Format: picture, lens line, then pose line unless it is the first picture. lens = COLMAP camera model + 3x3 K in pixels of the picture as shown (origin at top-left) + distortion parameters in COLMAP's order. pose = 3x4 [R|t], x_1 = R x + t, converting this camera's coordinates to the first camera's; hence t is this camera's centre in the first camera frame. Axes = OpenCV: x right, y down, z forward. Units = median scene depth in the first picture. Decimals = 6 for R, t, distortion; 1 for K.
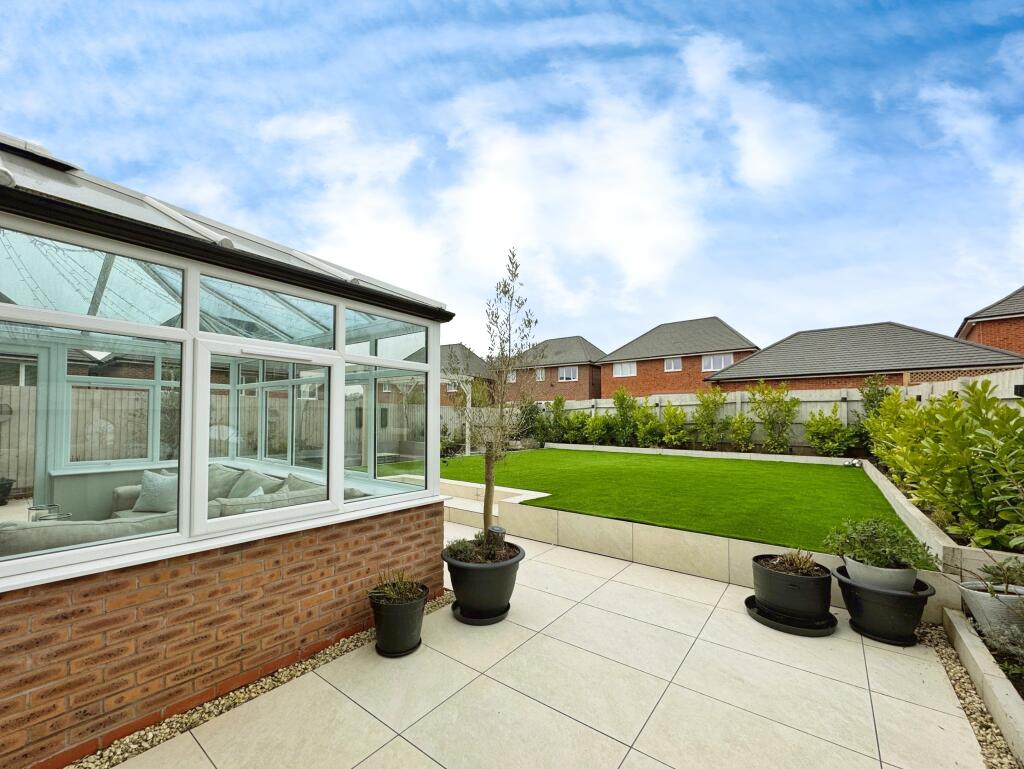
lens RADIAL K [[410.9, 0, 508.3], [0, 410.9, 384.9], [0, 0, 1]] dist [0.001014, -0.000349]
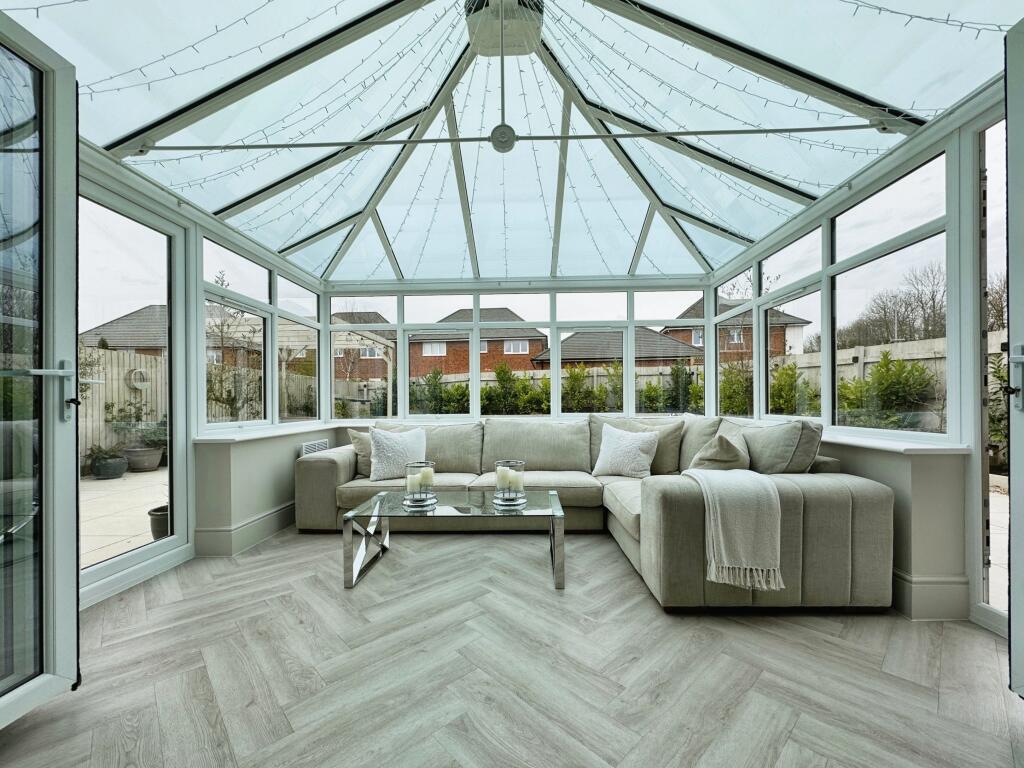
lens RADIAL K [[409.8, 0, 508.3], [0, 409.8, 401.4], [0, 0, 1]] dist [-0.000588, 0.000151]
pose [[0.819969, -0.016332, 0.572174, -0.320901], [-0.029873, 0.997010, 0.071269, 0.030940], [-0.571627, -0.075530, 0.817030, 0.077320]]
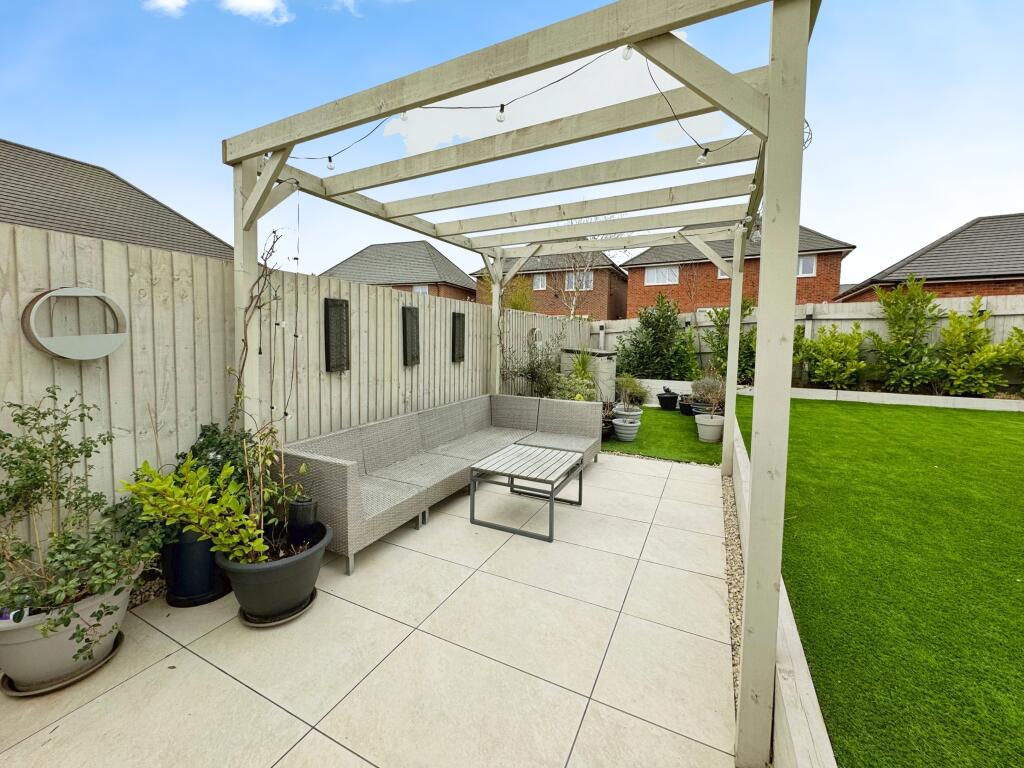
lens RADIAL K [[409.8, 0, 513.1], [0, 409.8, 367.3], [0, 0, 1]] dist [-0.000588, 0.000151]
pose [[0.983446, -0.010540, 0.180892, -0.282062], [-0.017561, 0.988063, 0.153048, 0.042198], [-0.180346, -0.153691, 0.971522, 0.537766]]
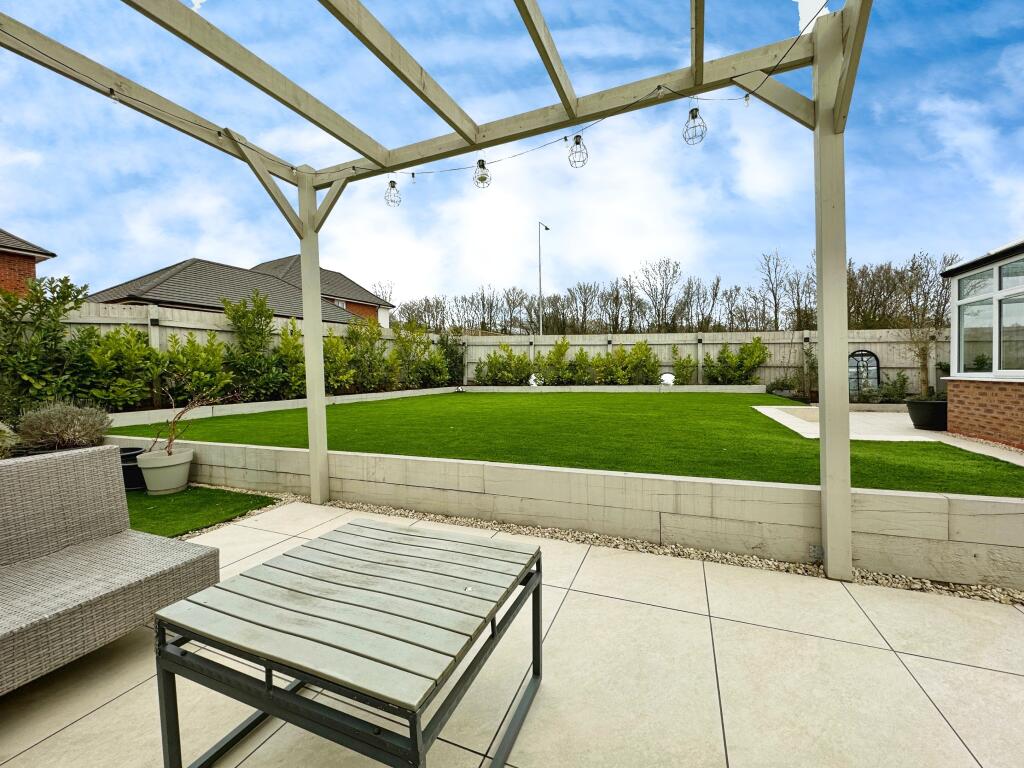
lens RADIAL K [[409.8, 0, 504.4], [0, 409.8, 383.1], [0, 0, 1]] dist [-0.000588, 0.000151]
pose [[-0.241353, -0.028691, 0.970013, -0.313485], [-0.062431, 0.997951, 0.013984, 0.088479], [-0.968427, -0.057184, -0.242650, 0.748131]]
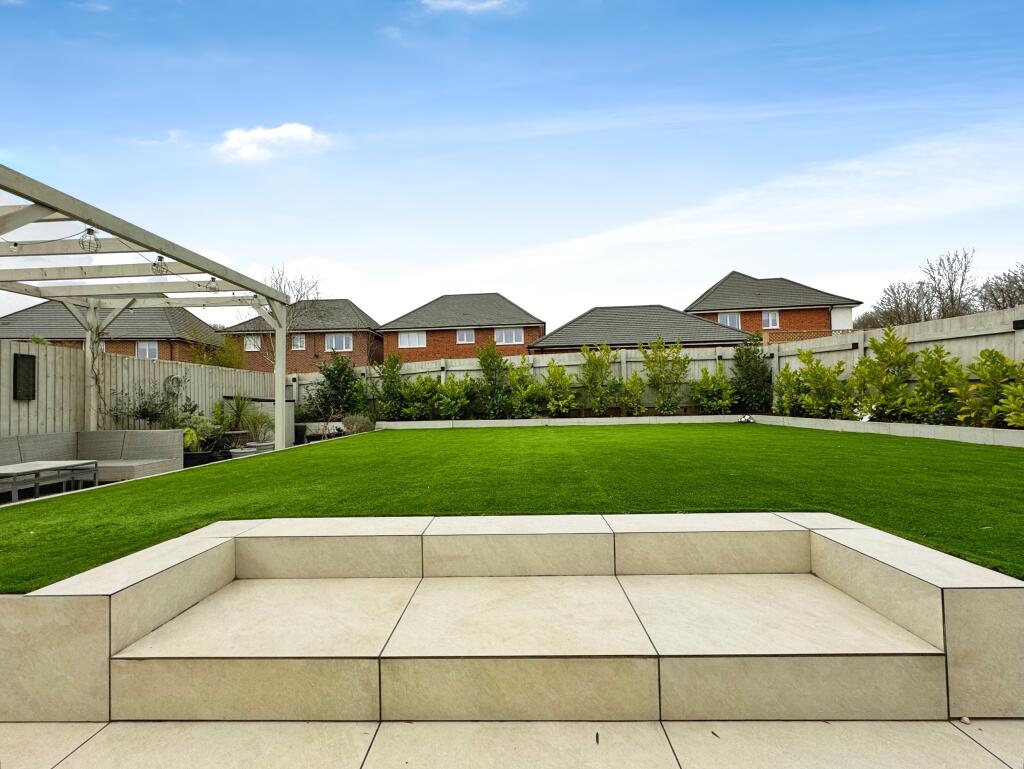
lens RADIAL K [[410.9, 0, 508.1], [0, 410.9, 388.2], [0, 0, 1]] dist [0.001014, -0.000349]
pose [[0.810126, -0.003981, 0.586242, -0.132731], [-0.022756, 0.999010, 0.038230, 0.056687], [-0.585814, -0.044312, 0.809233, 0.336678]]
